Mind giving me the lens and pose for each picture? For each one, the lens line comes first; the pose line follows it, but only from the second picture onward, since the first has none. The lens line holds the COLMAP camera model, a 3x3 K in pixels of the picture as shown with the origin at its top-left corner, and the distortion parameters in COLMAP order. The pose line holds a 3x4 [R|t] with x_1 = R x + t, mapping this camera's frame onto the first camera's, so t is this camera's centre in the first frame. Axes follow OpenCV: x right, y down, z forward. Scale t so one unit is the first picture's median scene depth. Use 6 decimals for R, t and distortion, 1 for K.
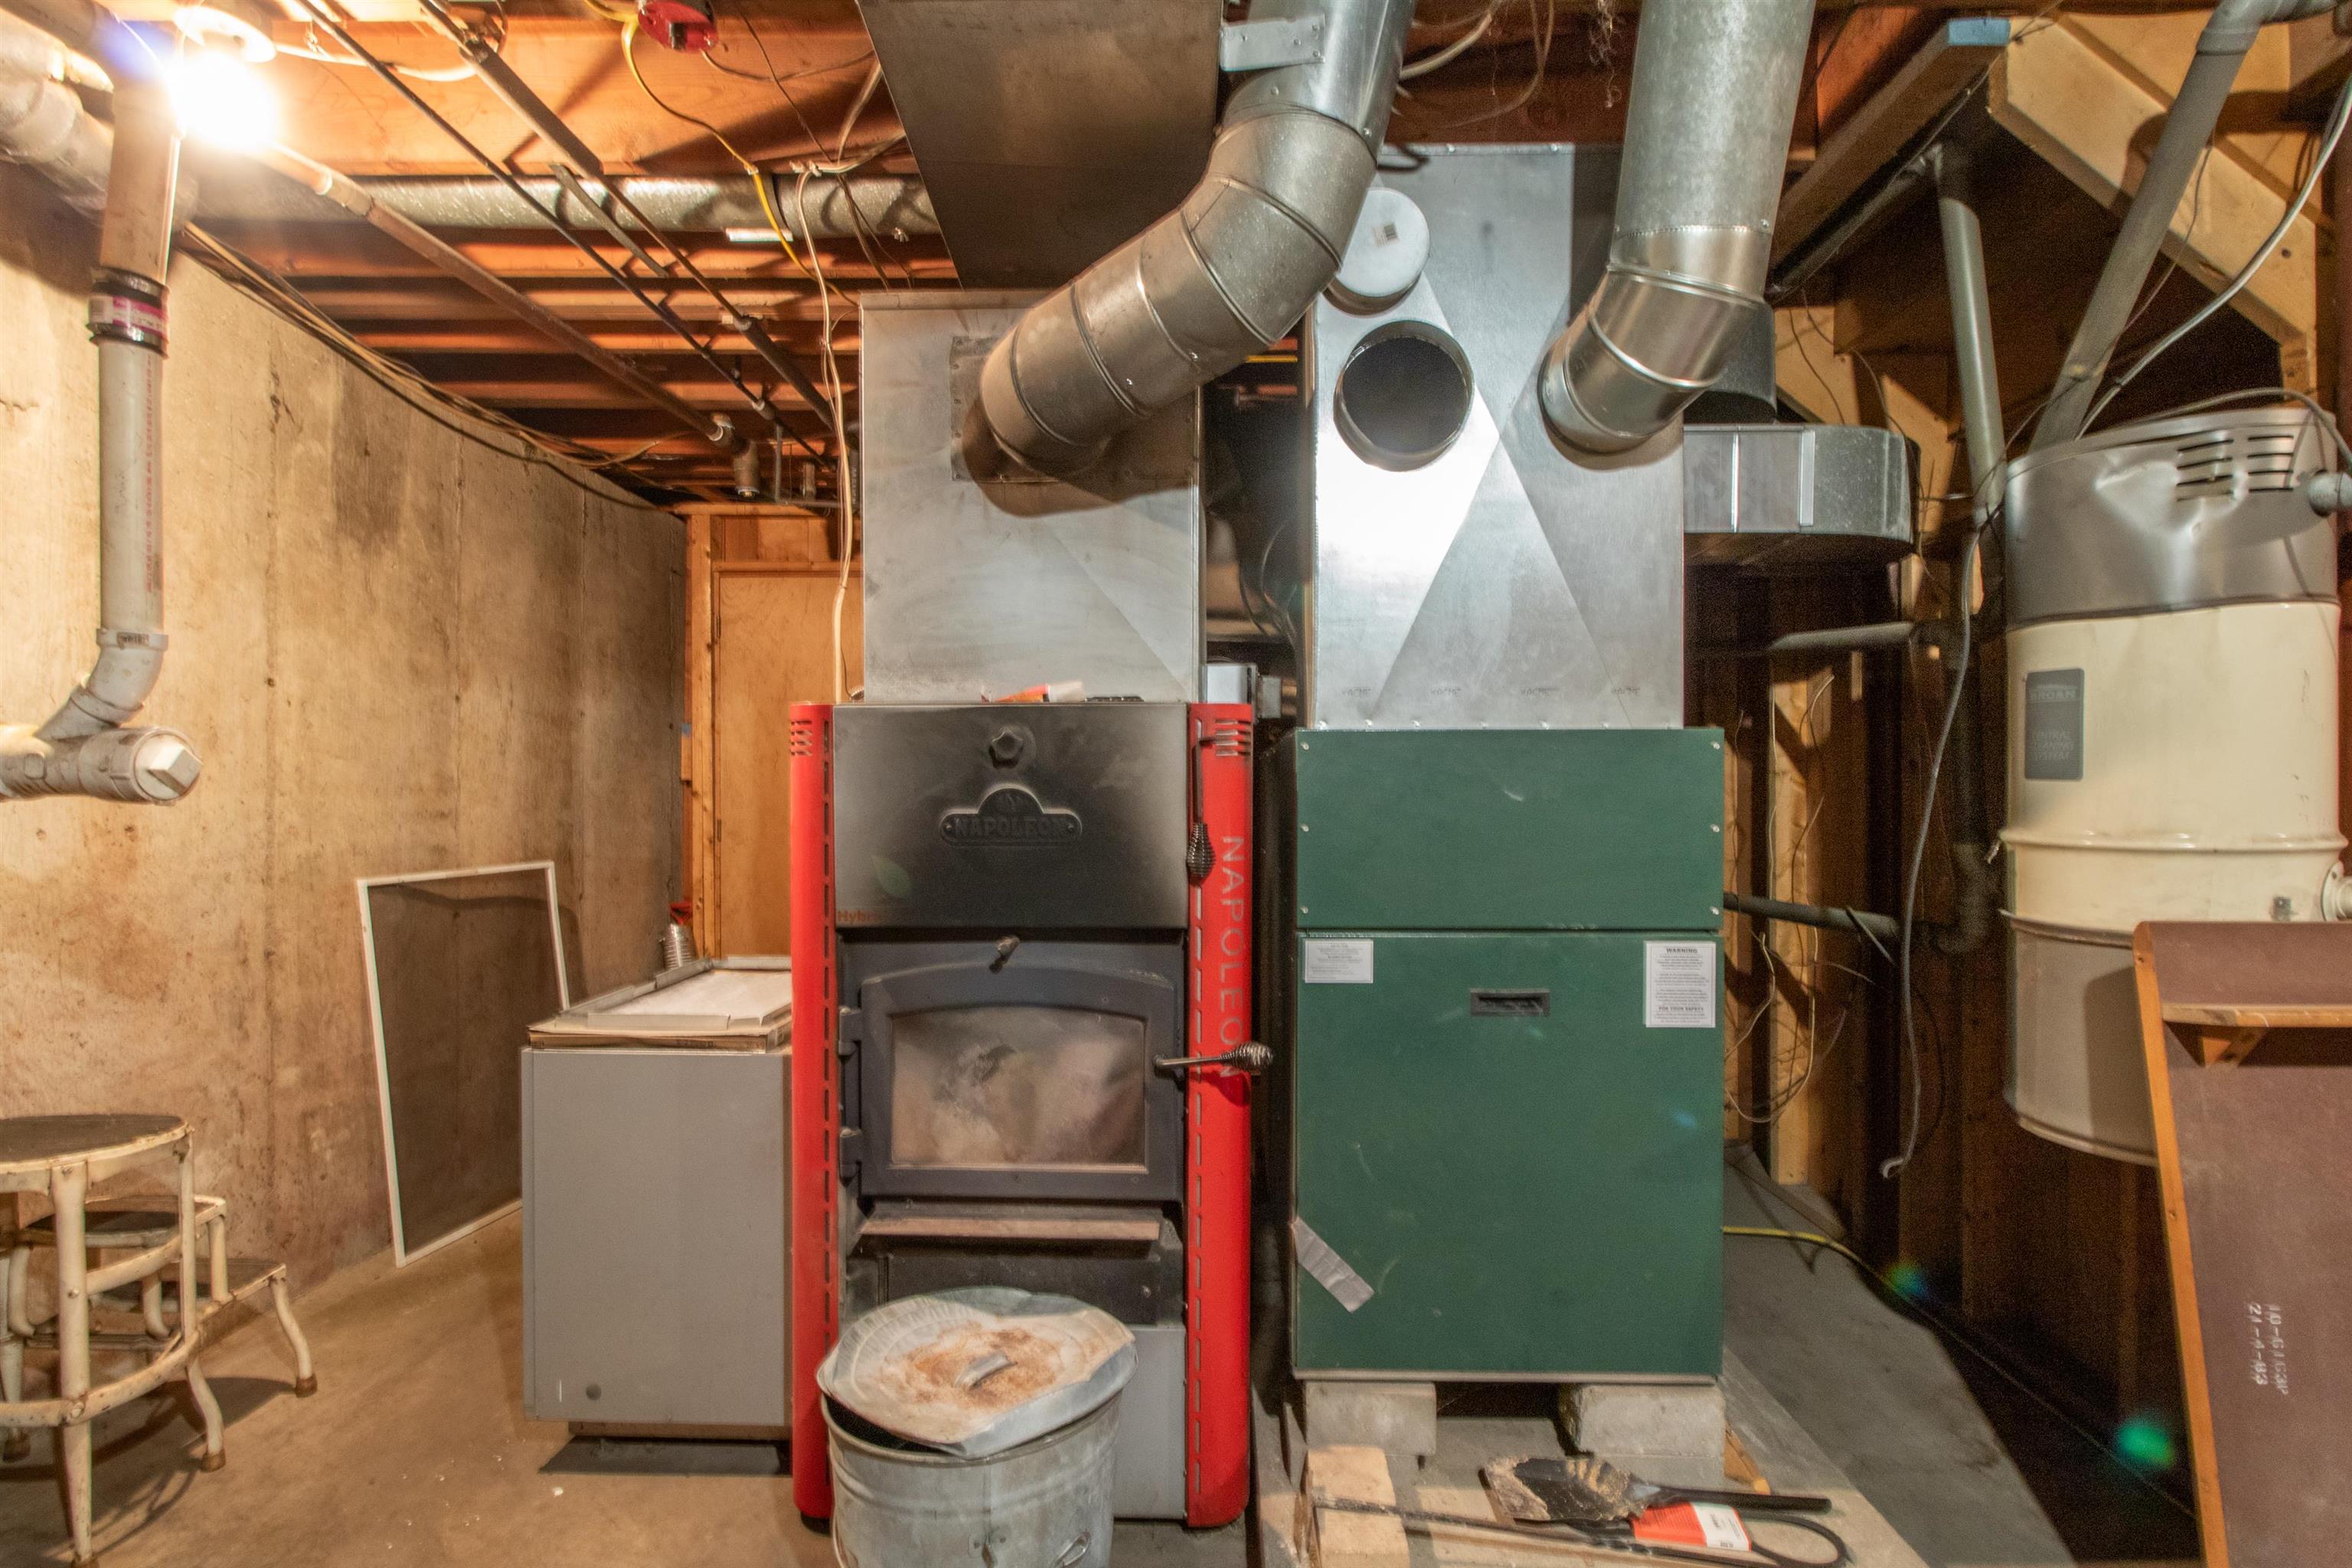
lens RADIAL K [[1087.4, 0, 1183.3], [0, 1087.4, 792.4], [0, 0, 1]] dist [-0.002755, -0.001702]
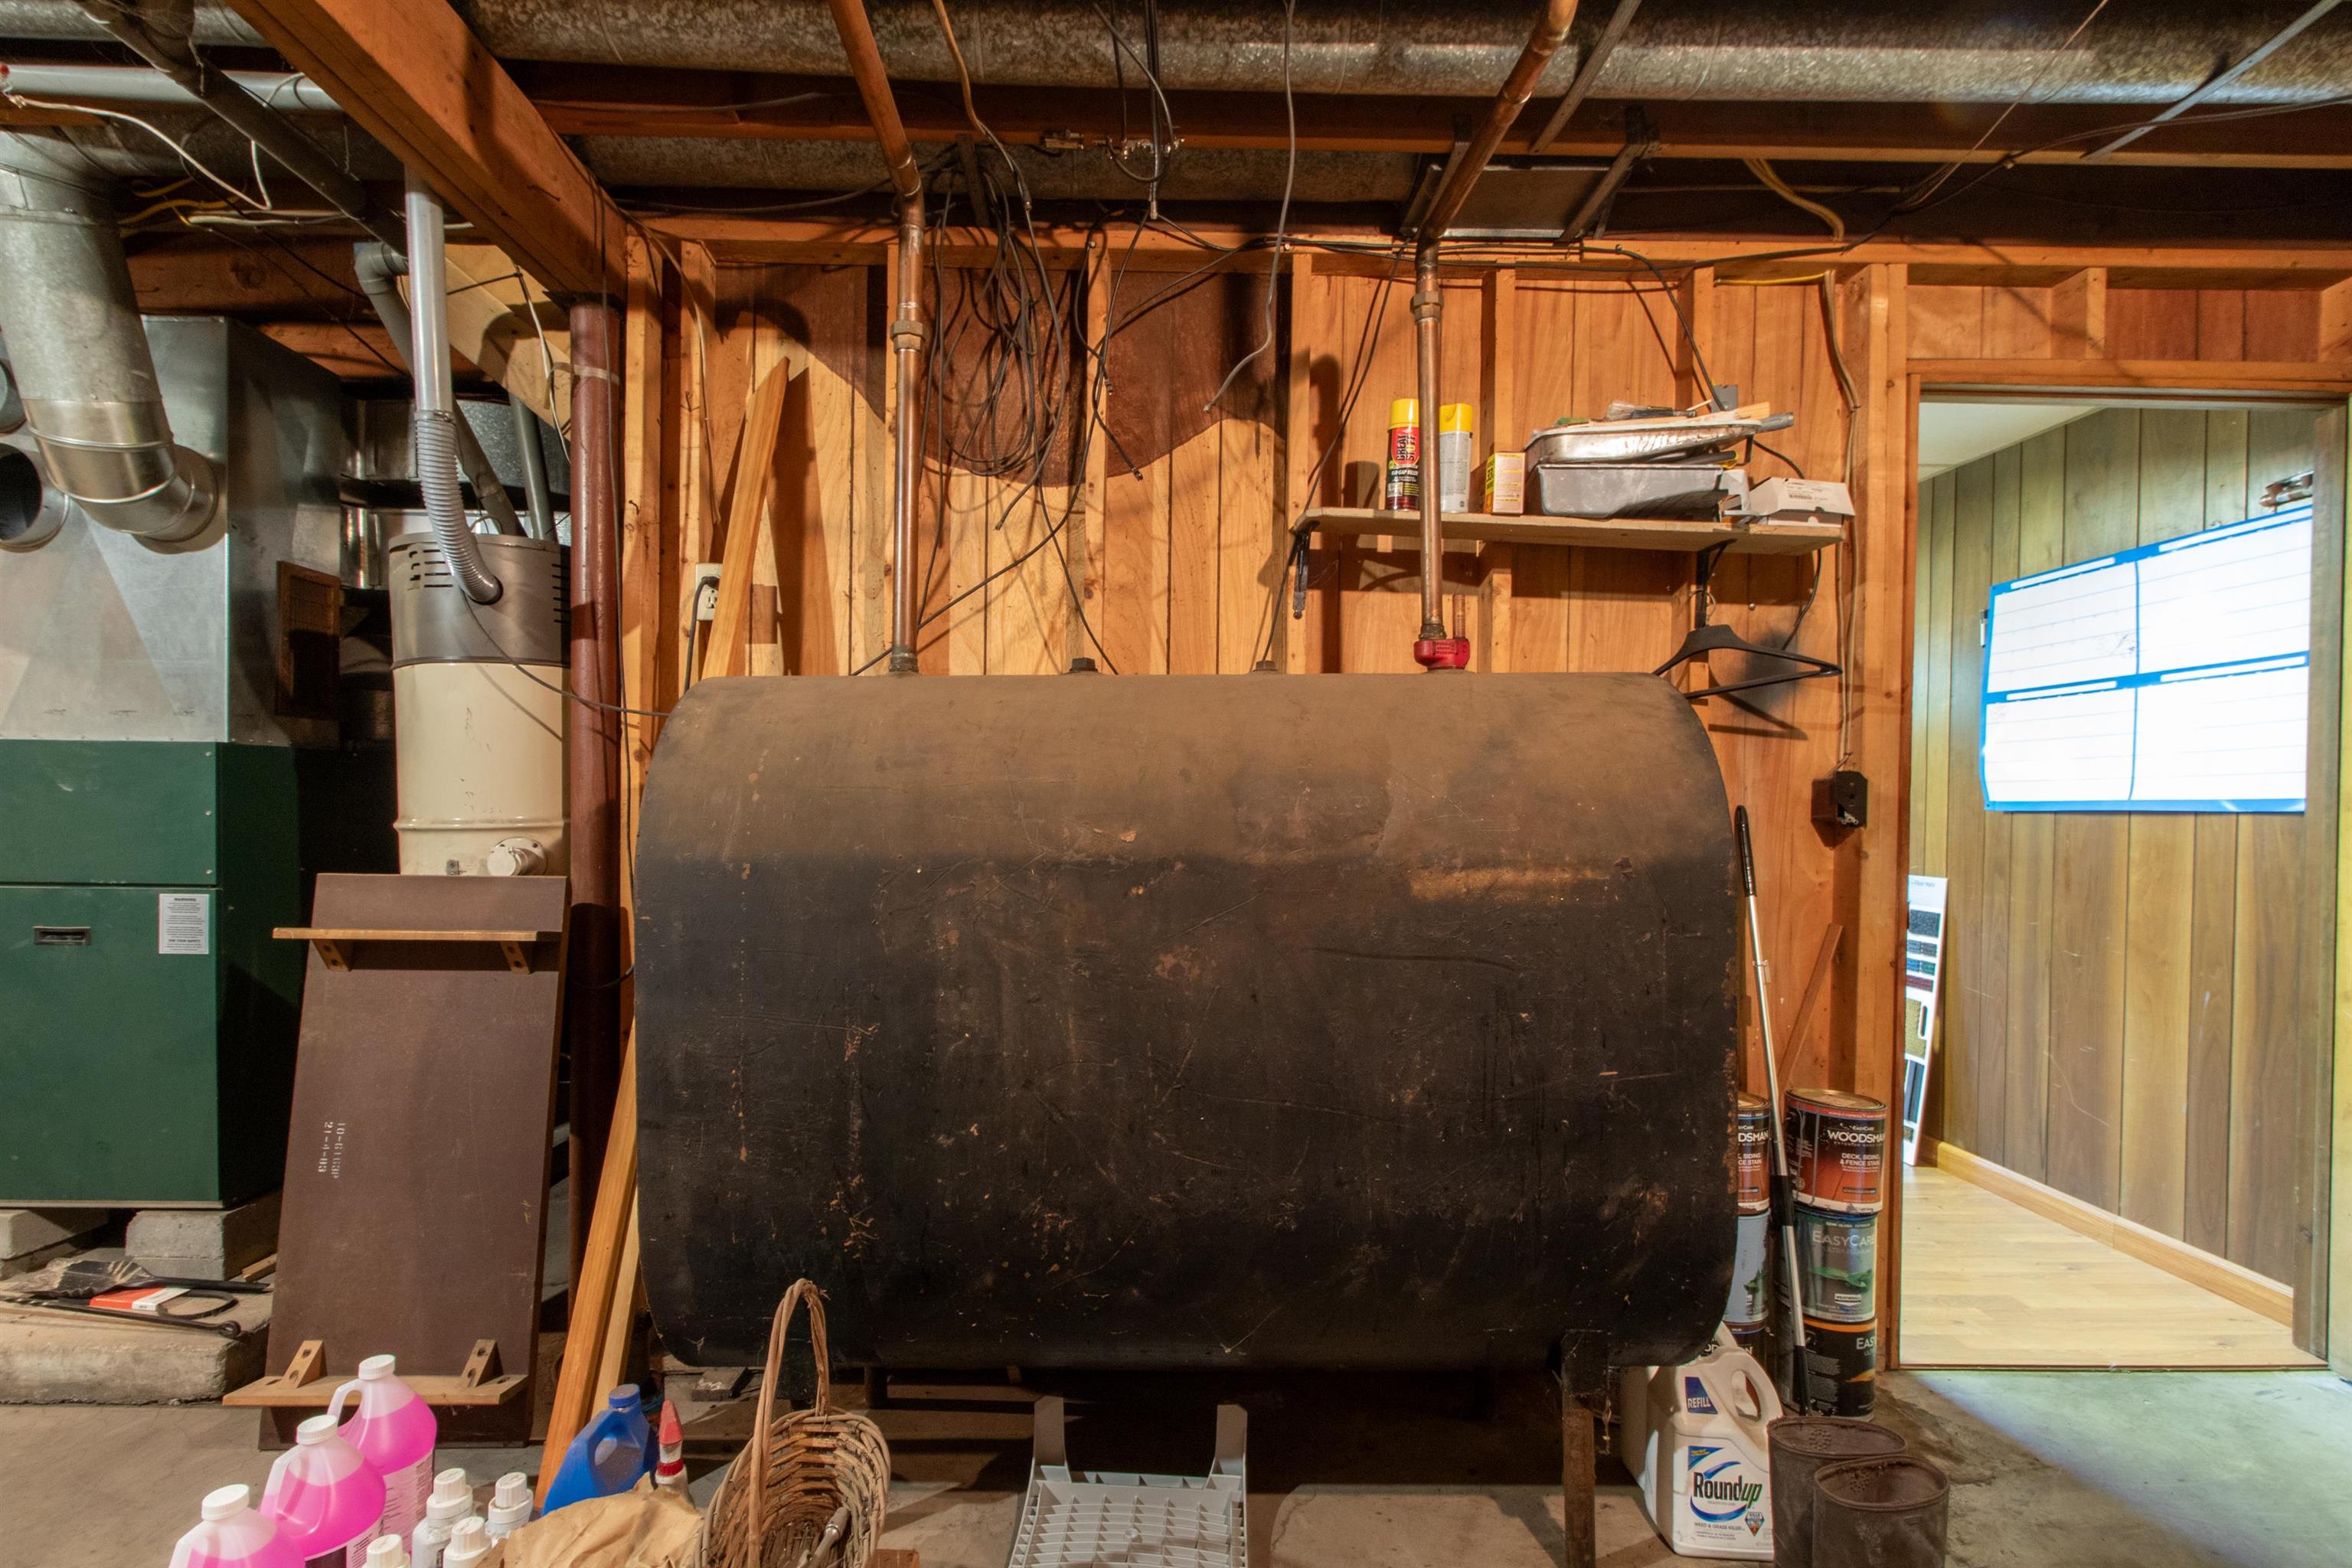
lens RADIAL K [[1183.1, 0, 1175.6], [0, 1183.1, 785.1], [0, 0, 1]] dist [-0.001299, -0.000021]
pose [[0.999705, 0.005981, 0.023527, 1.717446], [-0.005977, 0.999982, -0.000256, -0.010321], [-0.023528, 0.000115, 0.999723, -0.568190]]
